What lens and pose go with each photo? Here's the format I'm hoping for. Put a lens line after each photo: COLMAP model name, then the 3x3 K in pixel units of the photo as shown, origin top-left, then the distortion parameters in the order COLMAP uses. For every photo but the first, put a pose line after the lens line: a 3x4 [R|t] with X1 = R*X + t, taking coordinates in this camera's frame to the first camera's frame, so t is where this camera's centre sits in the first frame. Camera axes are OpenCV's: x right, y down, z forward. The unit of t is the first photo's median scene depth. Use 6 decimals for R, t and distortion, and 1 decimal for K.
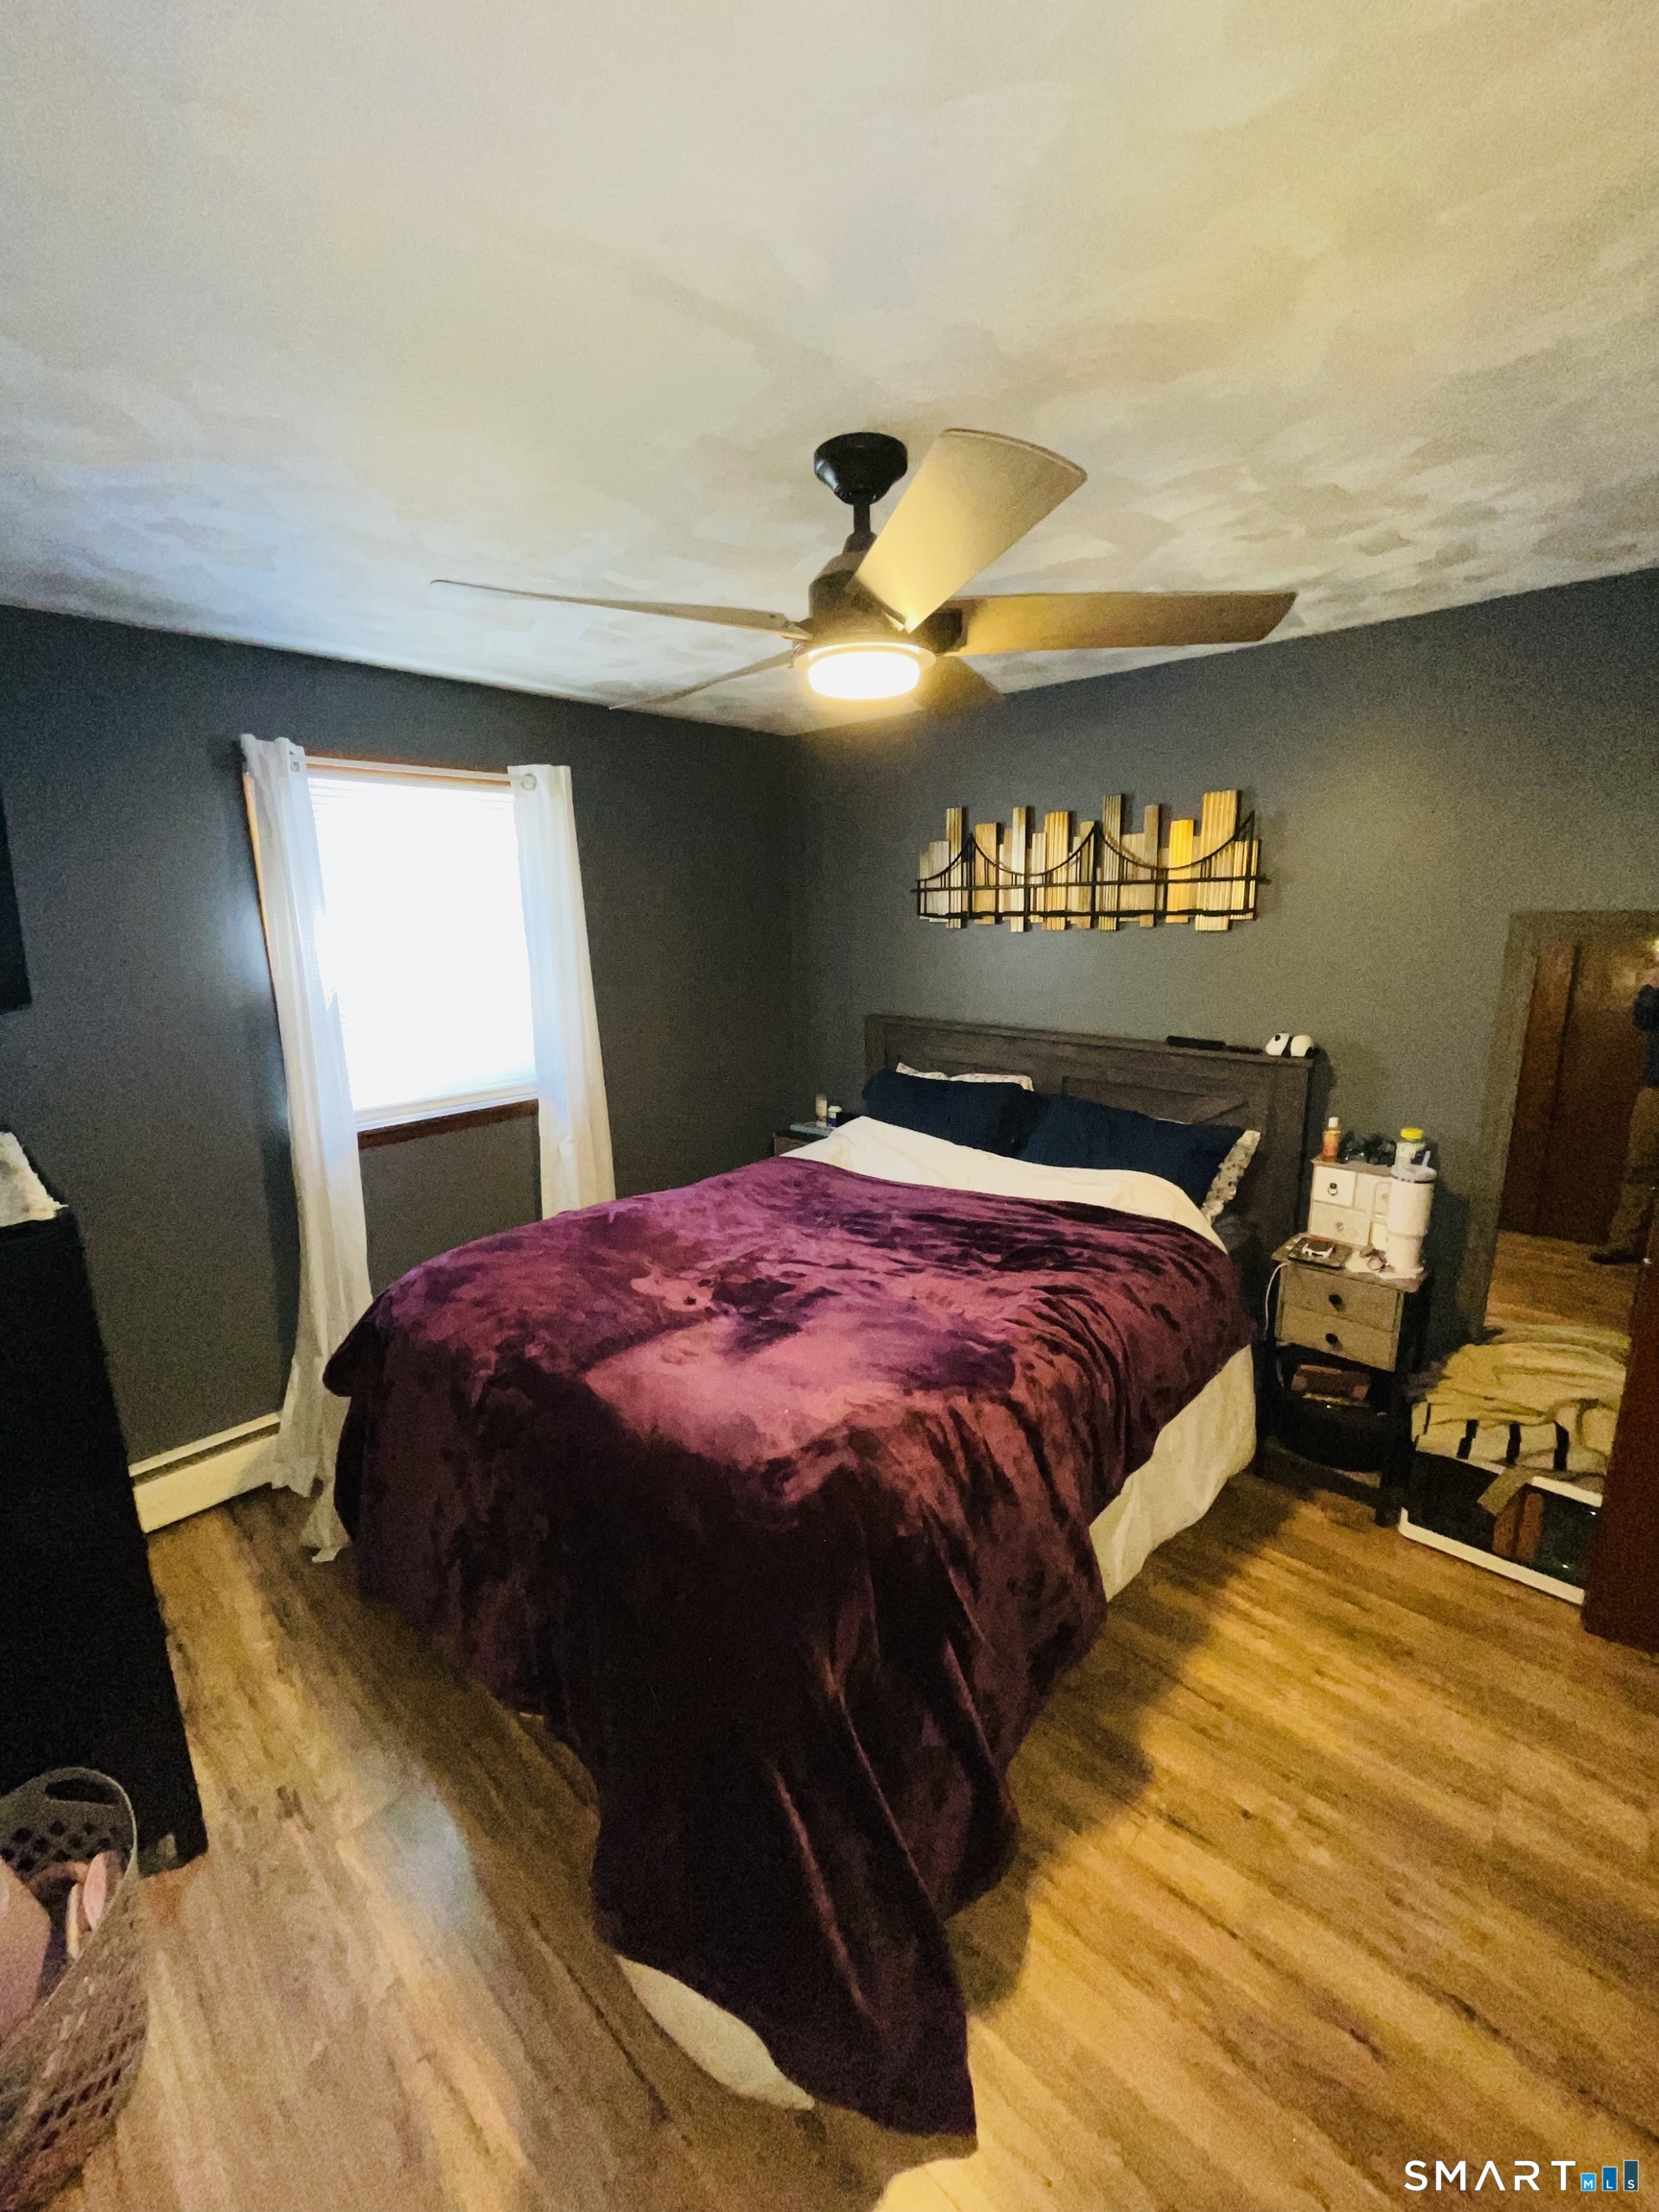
lens RADIAL K [[892.4, 0, 817.9], [0, 892.4, 1105.5], [0, 0, 1]] dist [-0.000695, -0.001005]
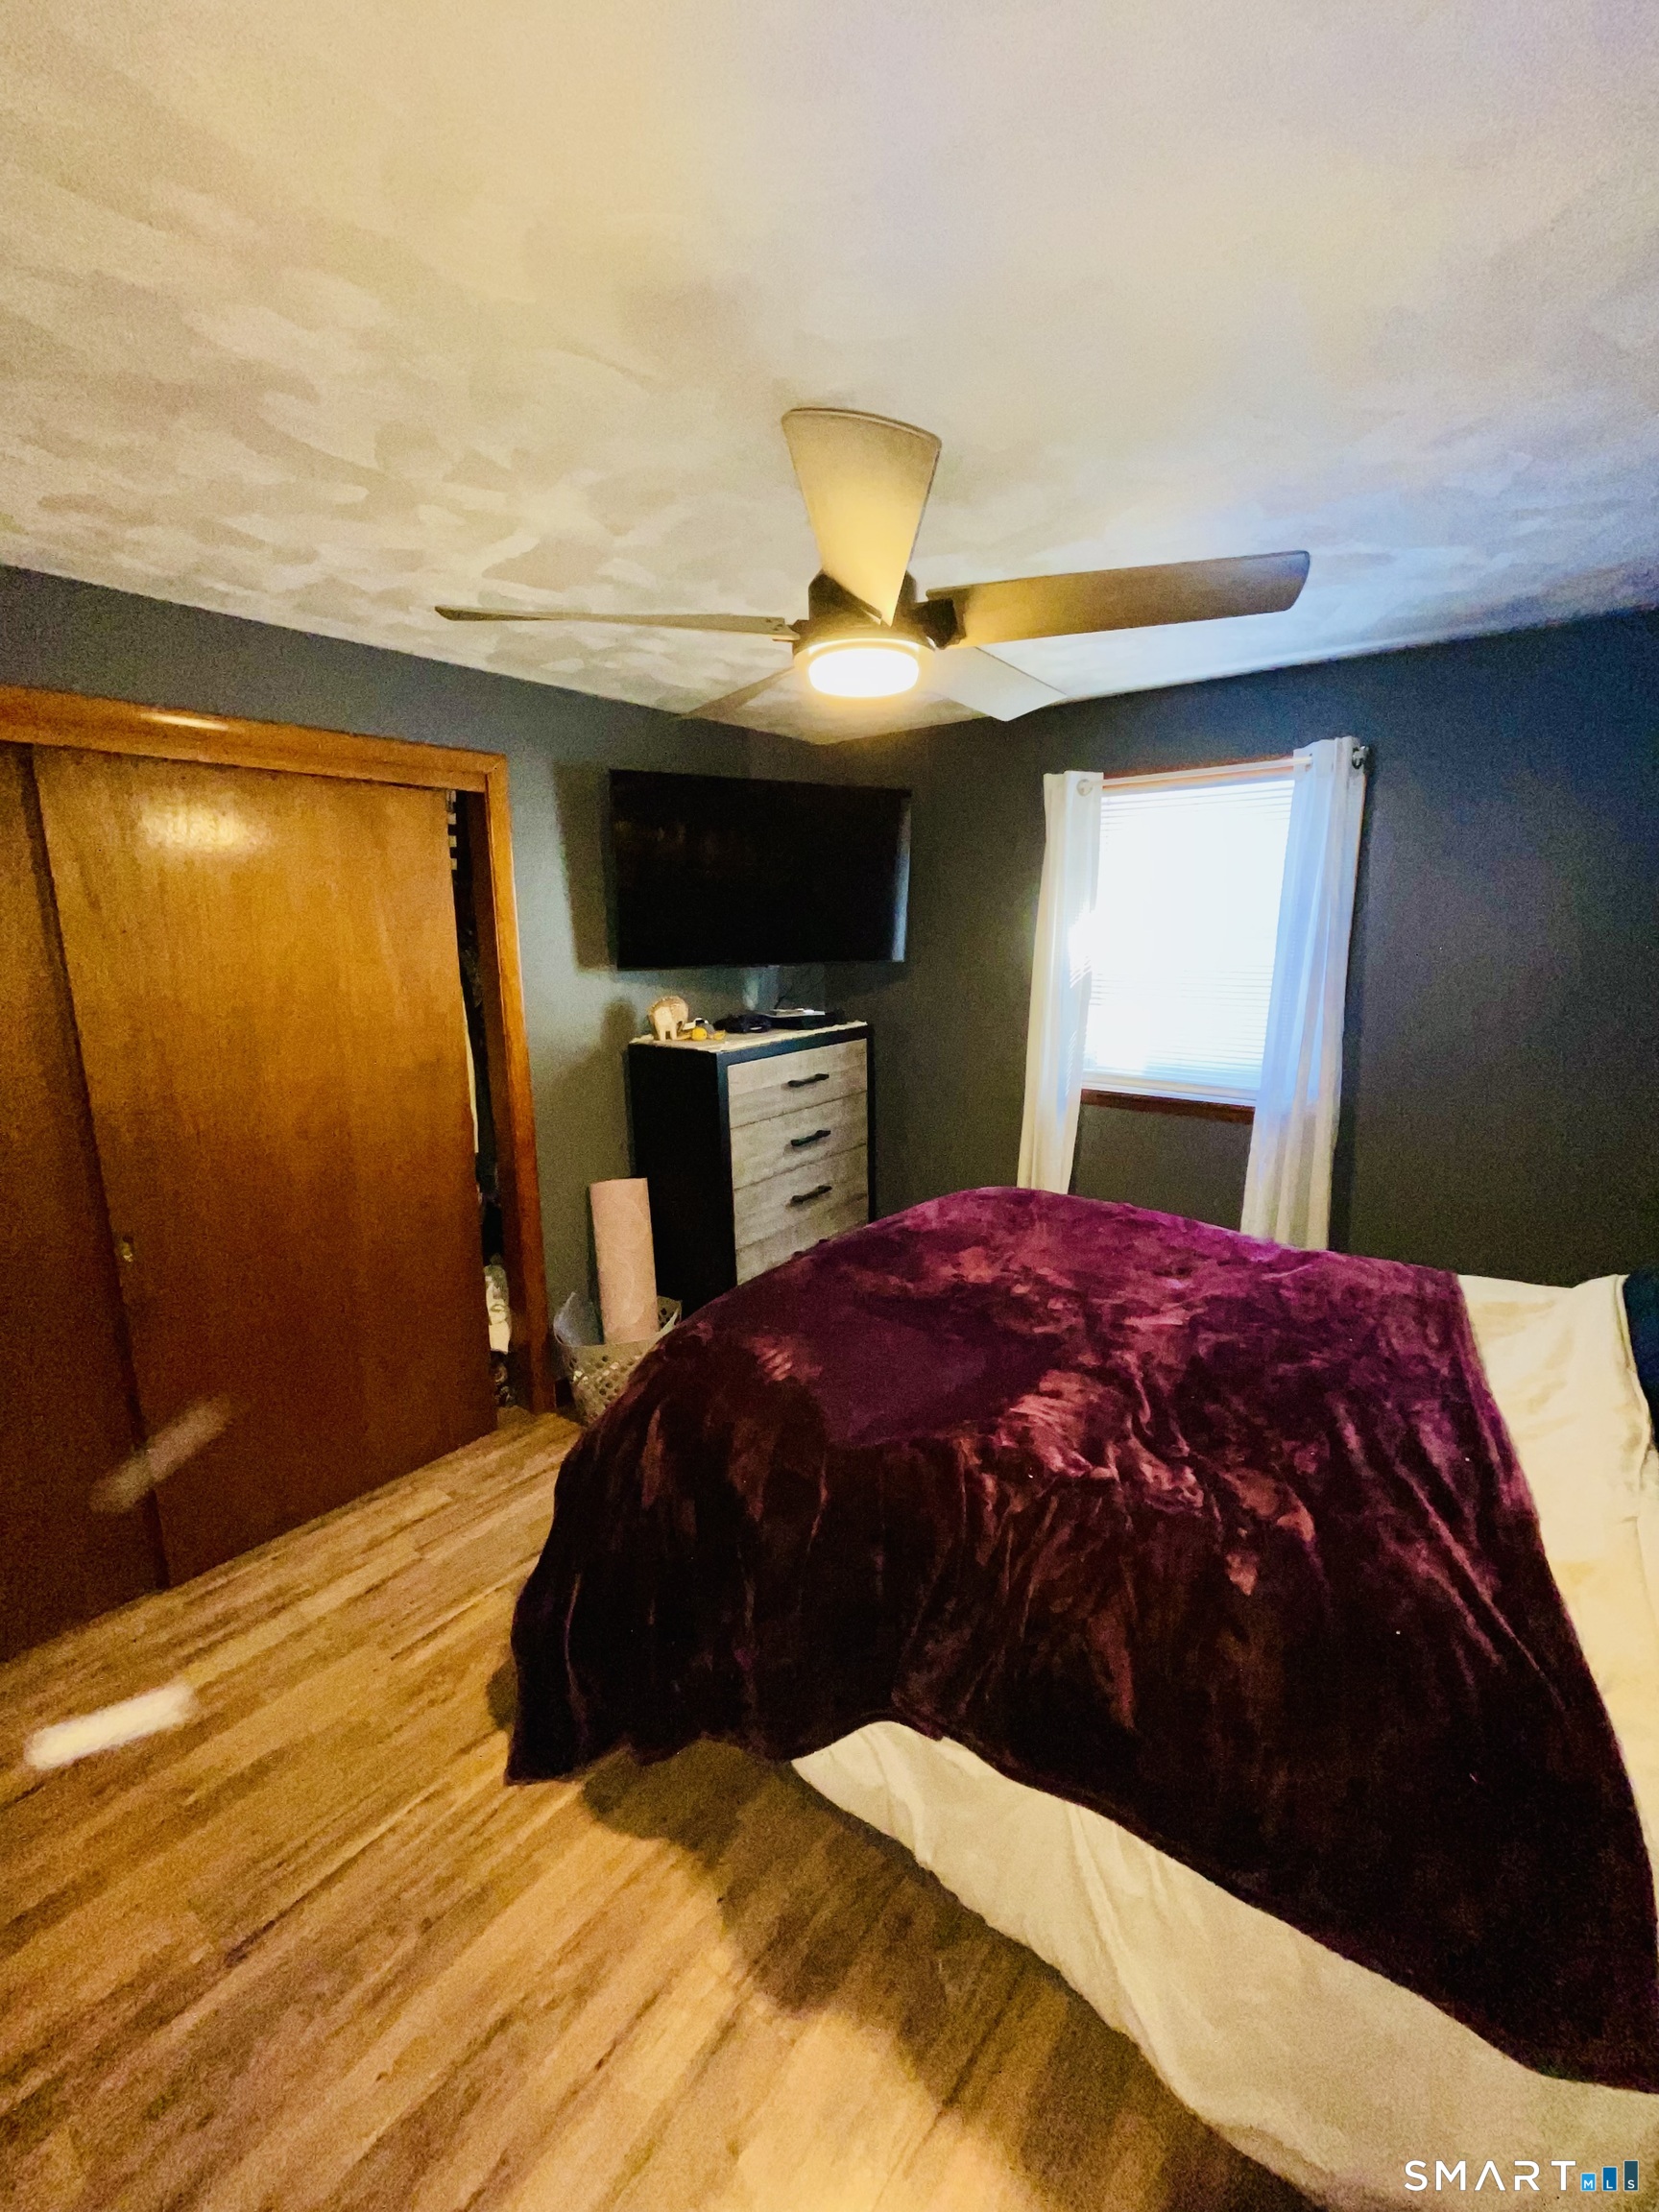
lens RADIAL K [[892.4, 0, 818.8], [0, 892.4, 1095.4], [0, 0, 1]] dist [-0.000695, -0.001005]
pose [[0.085846, 0.203326, -0.975341, 0.693135], [-0.211071, 0.960445, 0.181643, -0.115999], [0.973694, 0.190272, 0.125366, 0.555497]]
